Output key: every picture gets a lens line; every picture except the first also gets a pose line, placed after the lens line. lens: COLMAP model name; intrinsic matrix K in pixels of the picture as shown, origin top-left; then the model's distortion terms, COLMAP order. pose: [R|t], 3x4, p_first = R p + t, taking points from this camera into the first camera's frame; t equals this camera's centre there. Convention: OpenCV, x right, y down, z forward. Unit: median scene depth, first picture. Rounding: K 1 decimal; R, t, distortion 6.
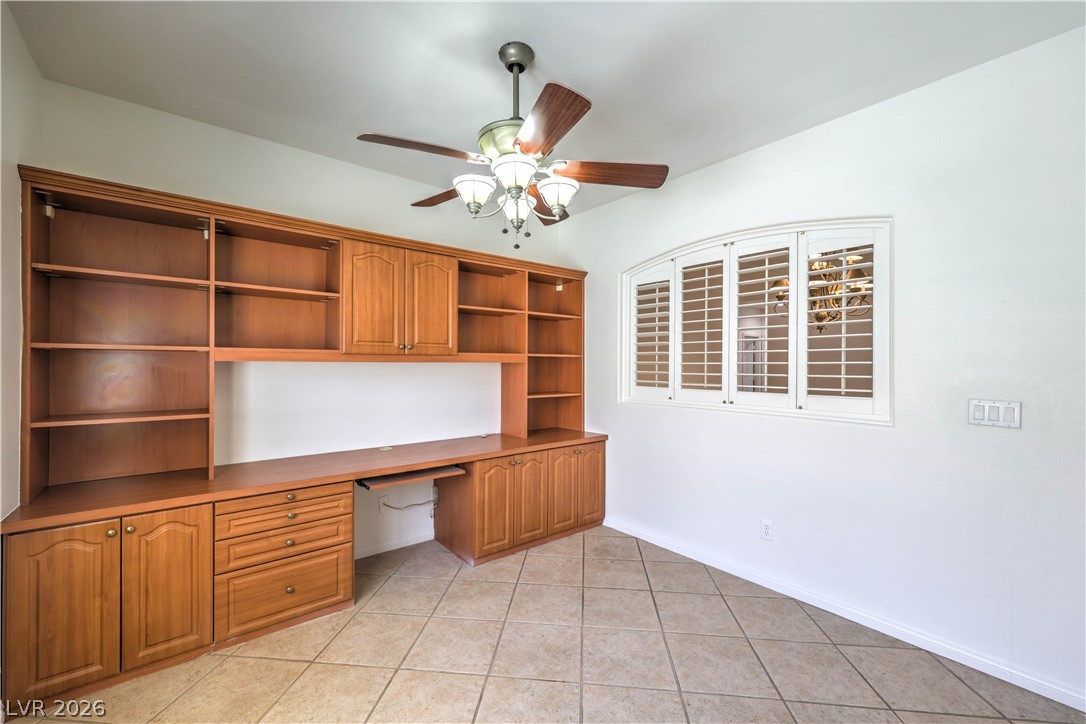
lens RADIAL K [[438.5, 0, 550.1], [0, 438.5, 361.4], [0, 0, 1]] dist [0.004686, -0.000534]
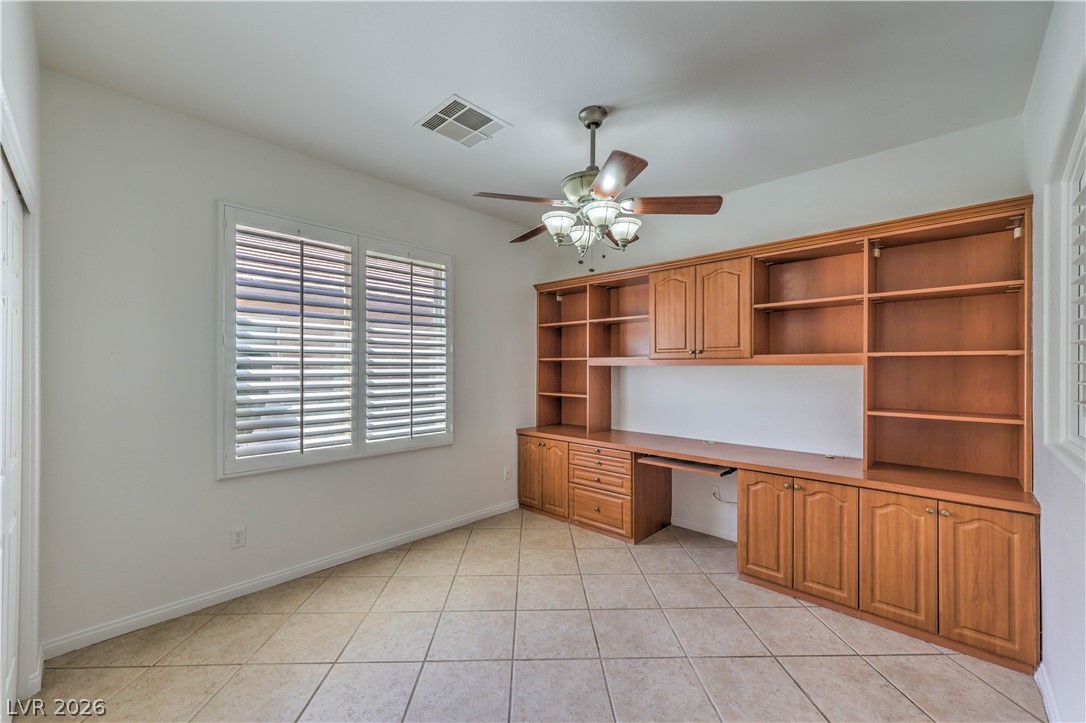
lens RADIAL K [[438.5, 0, 549.1], [0, 438.5, 367.2], [0, 0, 1]] dist [0.004686, -0.000534]
pose [[0.129757, -0.009000, -0.991505, 0.806181], [-0.002376, 0.999953, -0.009387, 0.019134], [0.991543, 0.003574, 0.129730, 0.522167]]
